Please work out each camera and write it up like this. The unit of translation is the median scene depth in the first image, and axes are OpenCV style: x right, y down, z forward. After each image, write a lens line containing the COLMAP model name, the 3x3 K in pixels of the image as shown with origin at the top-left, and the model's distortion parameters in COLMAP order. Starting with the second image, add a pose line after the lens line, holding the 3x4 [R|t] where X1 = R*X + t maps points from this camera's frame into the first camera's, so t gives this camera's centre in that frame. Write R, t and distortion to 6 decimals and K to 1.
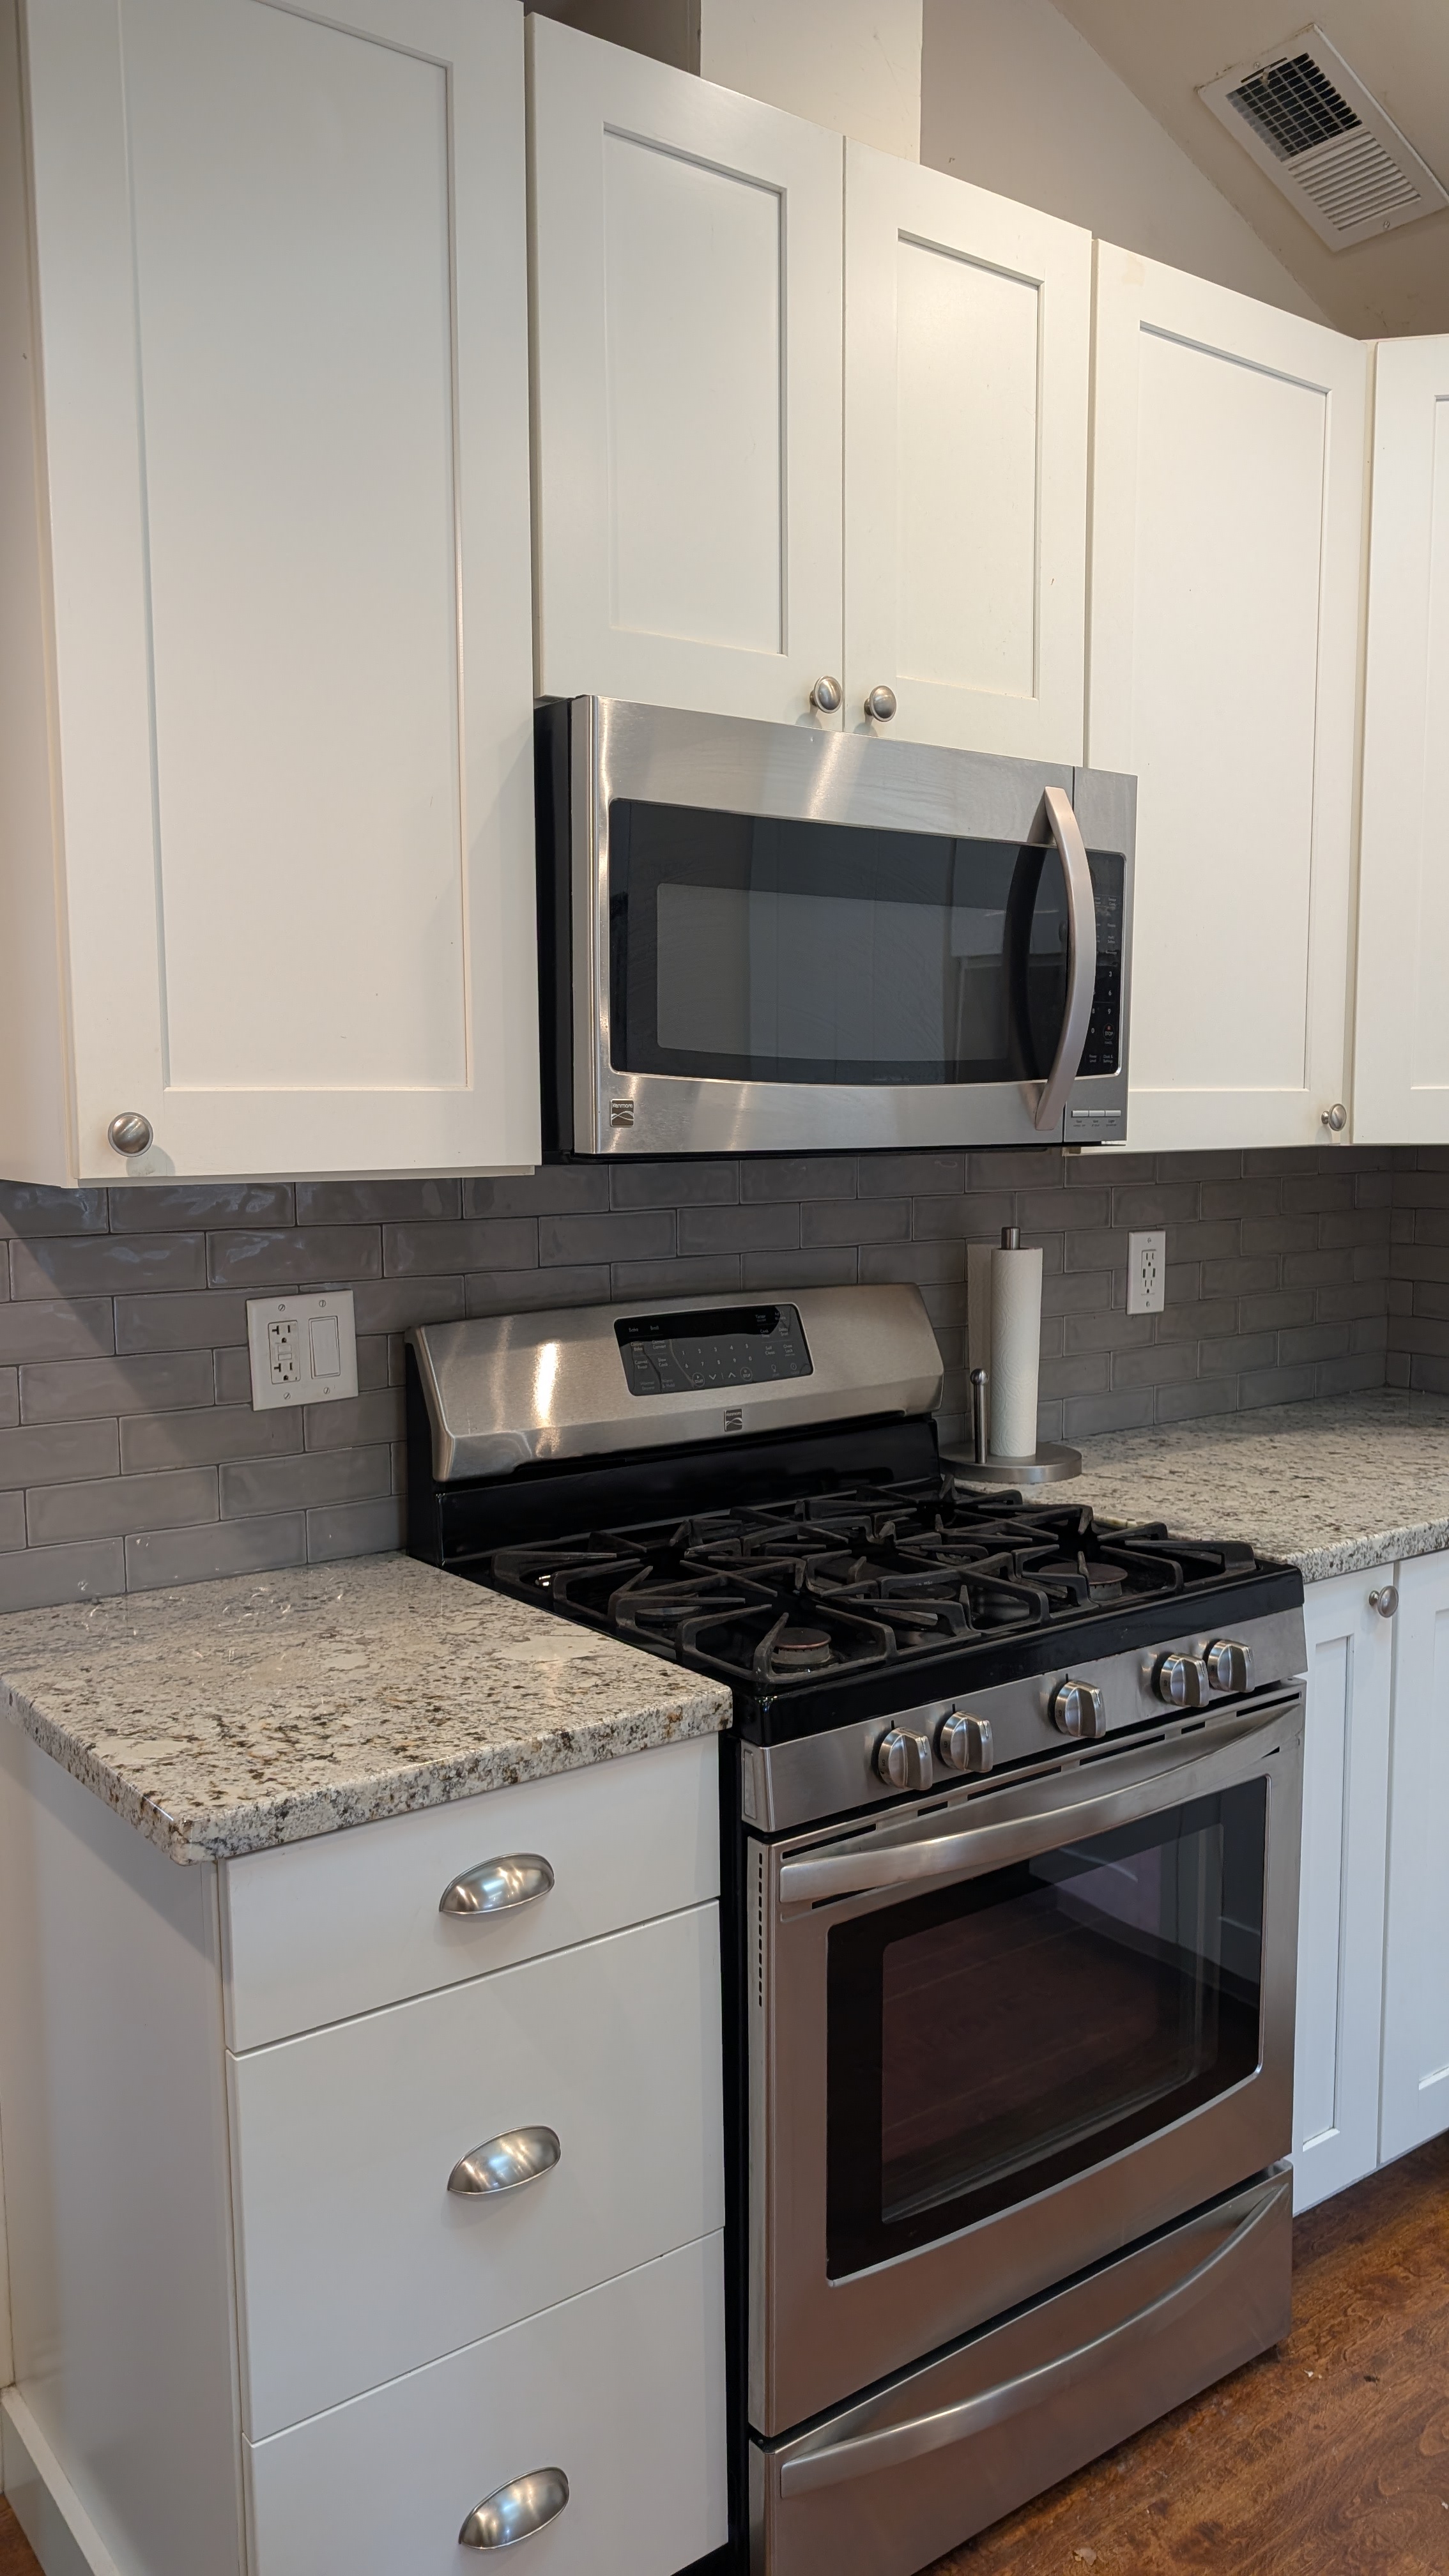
lens RADIAL K [[1983.5, 0, 830.0], [0, 1983.5, 1295.0], [0, 0, 1]] dist [0.039675, -0.051754]
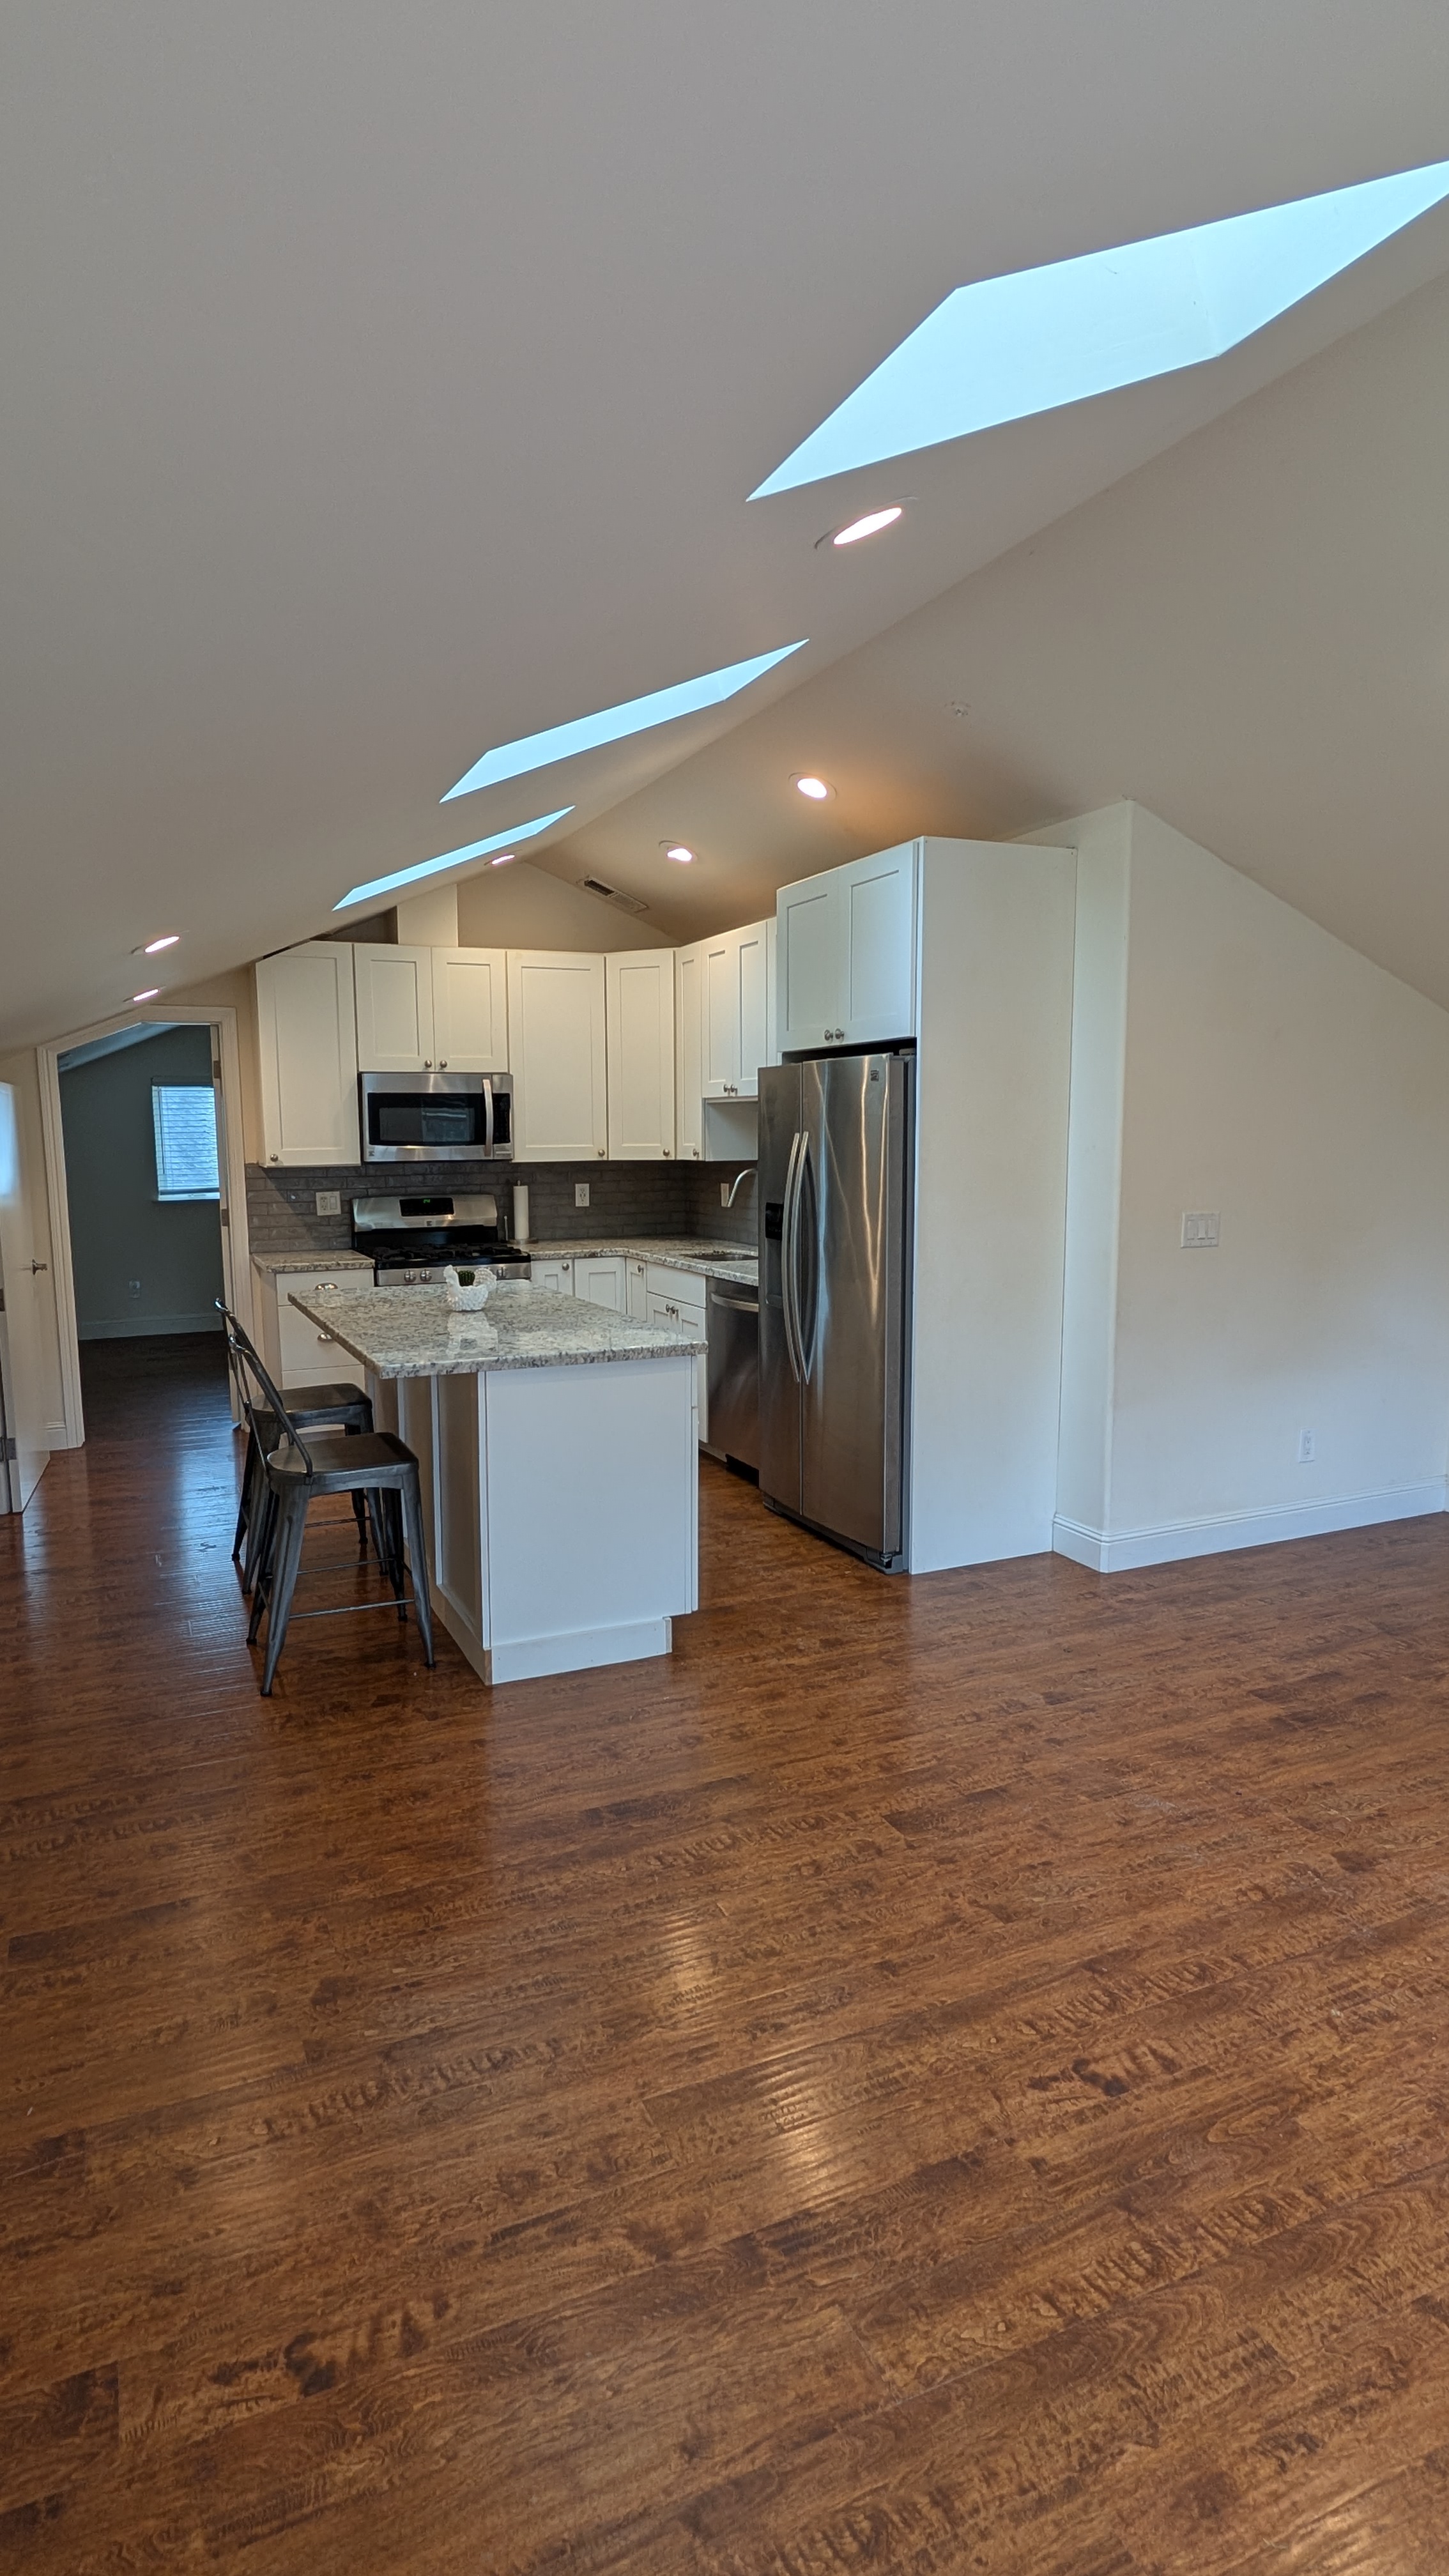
lens RADIAL K [[1313.5, 0, 692.8], [0, 1313.5, 1304.5], [0, 0, 1]] dist [-0.000734, 0.004054]
pose [[0.975073, 0.028964, -0.219984, 1.239221], [-0.020149, 0.998906, 0.042209, 0.115428], [0.220966, -0.036725, 0.974590, -1.804854]]
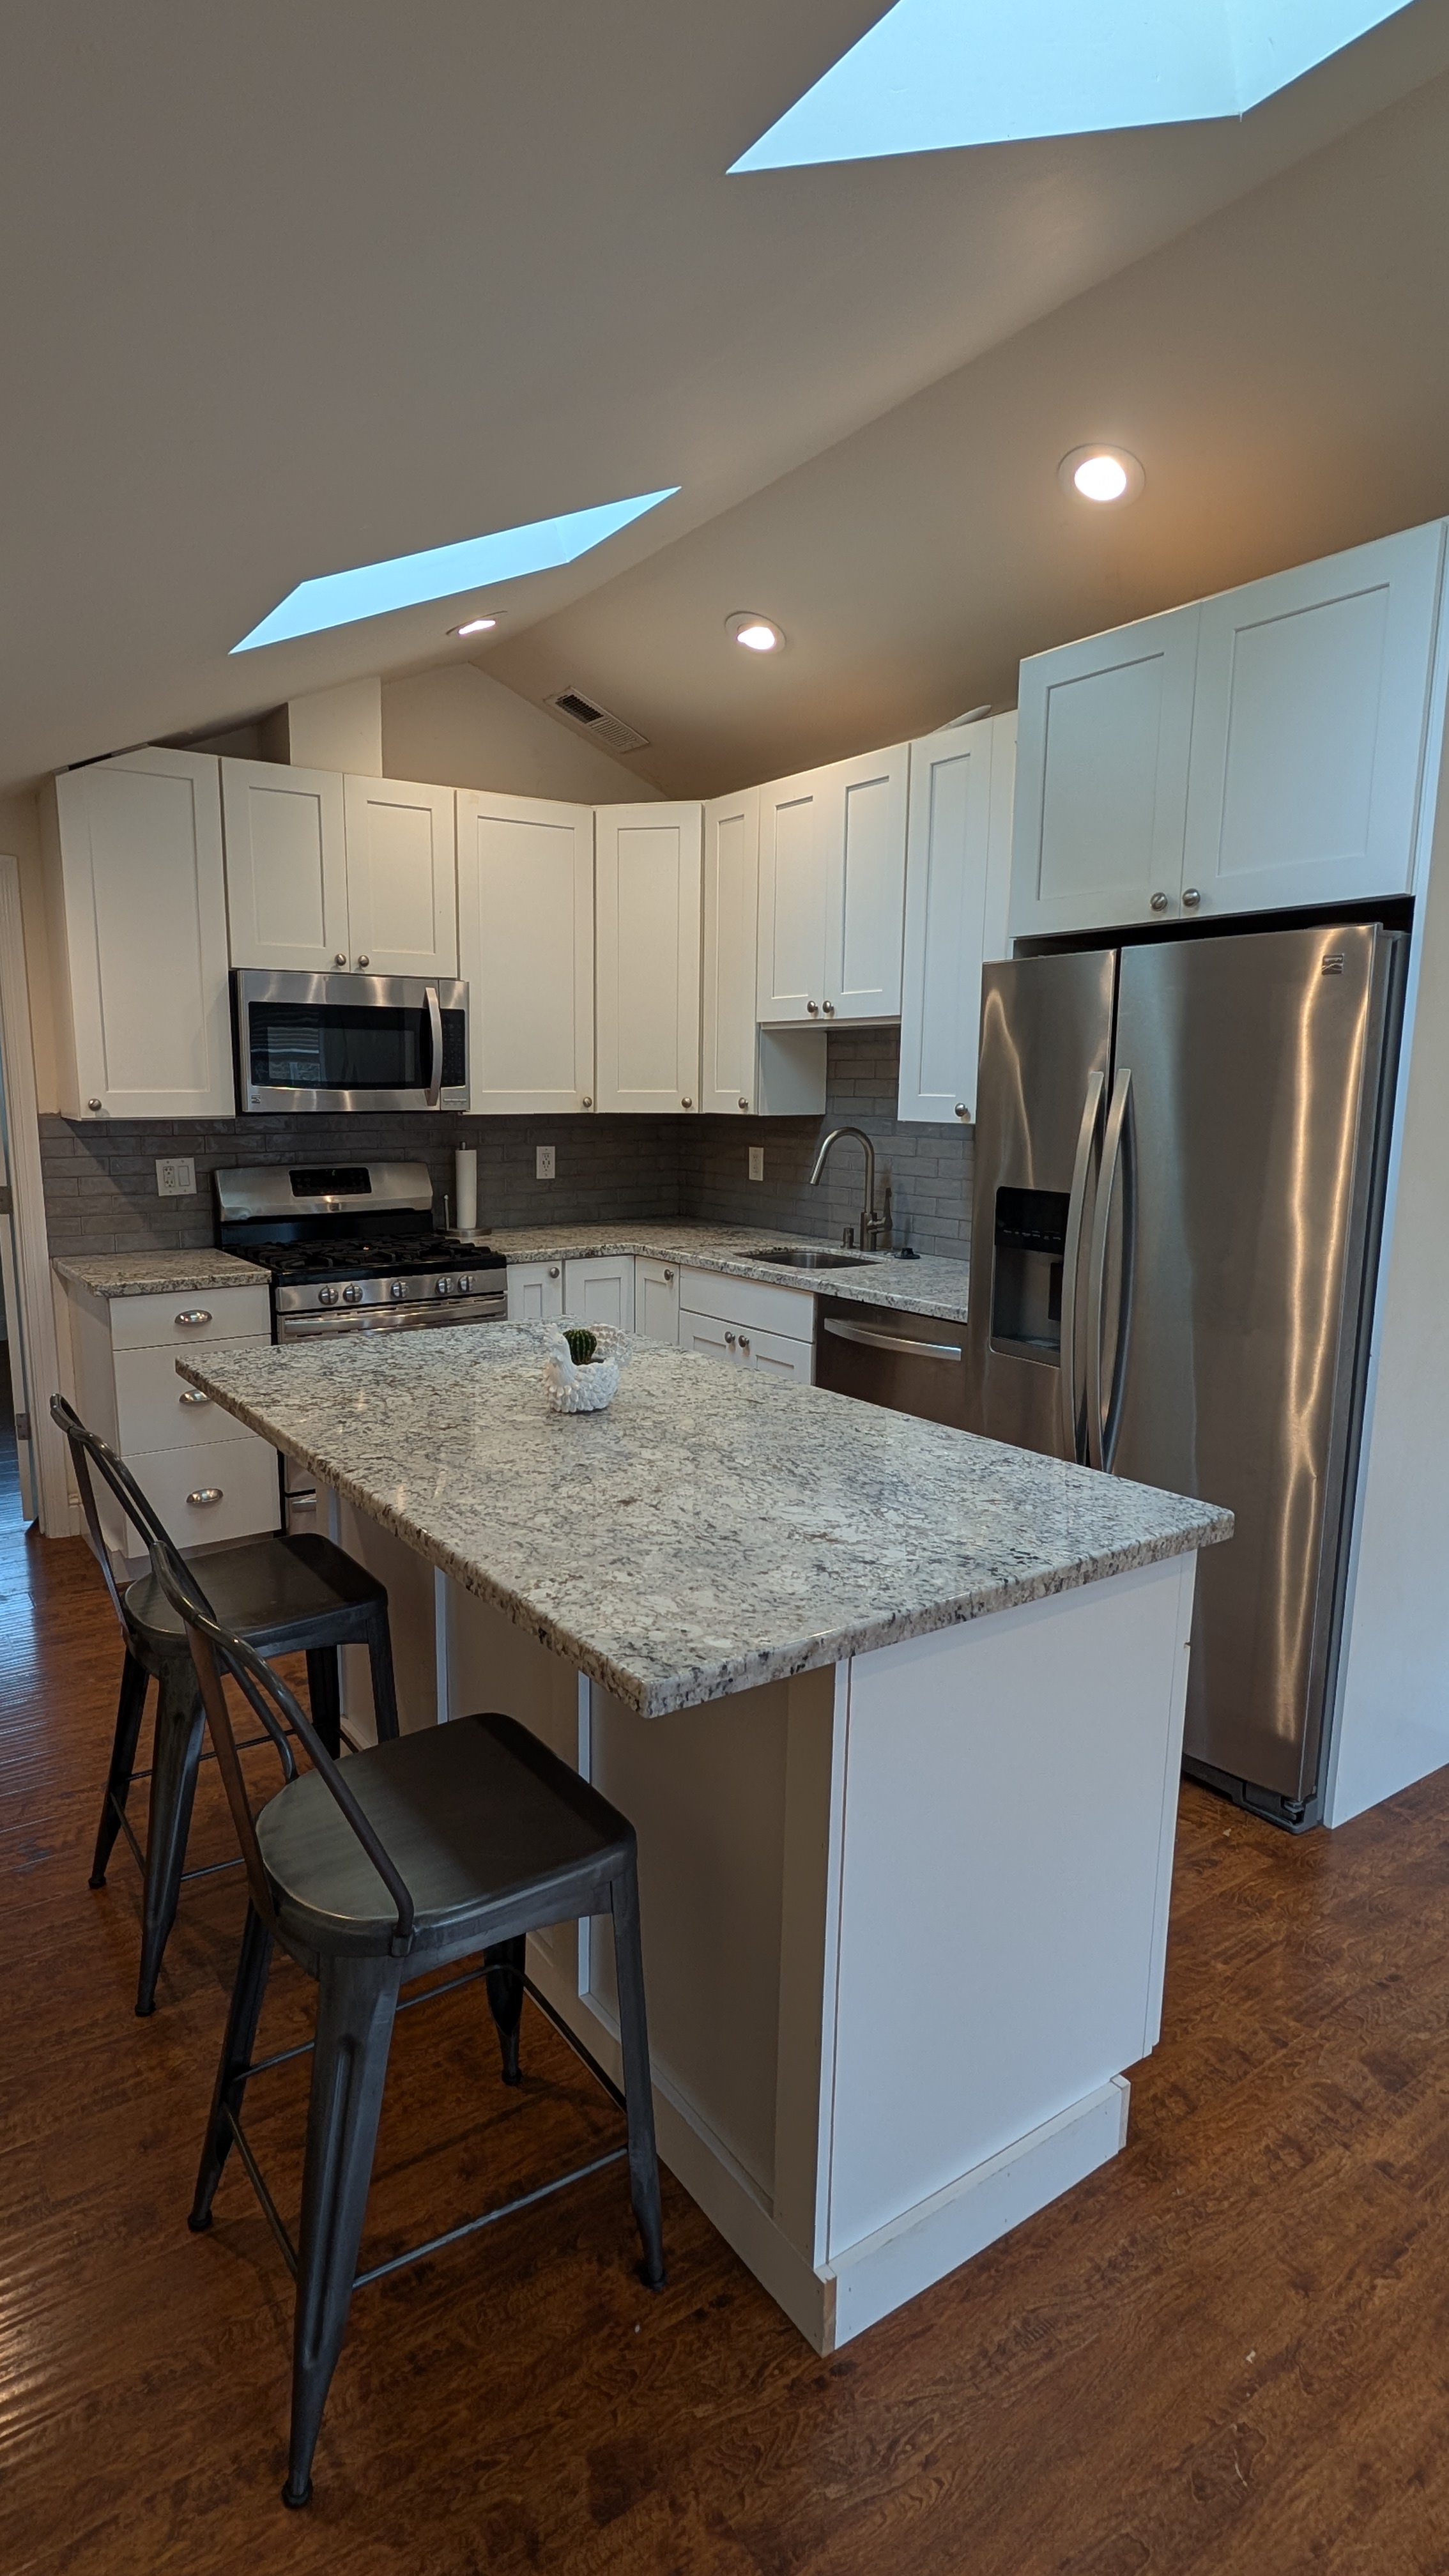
lens RADIAL K [[1342.2, 0, 708.0], [0, 1342.2, 1309.6], [0, 0, 1]] dist [0.000701, -0.000930]
pose [[0.998772, 0.020431, -0.045131, 0.623300], [-0.016972, 0.996983, 0.075736, 0.059349], [0.046542, -0.074877, 0.996106, -0.981925]]
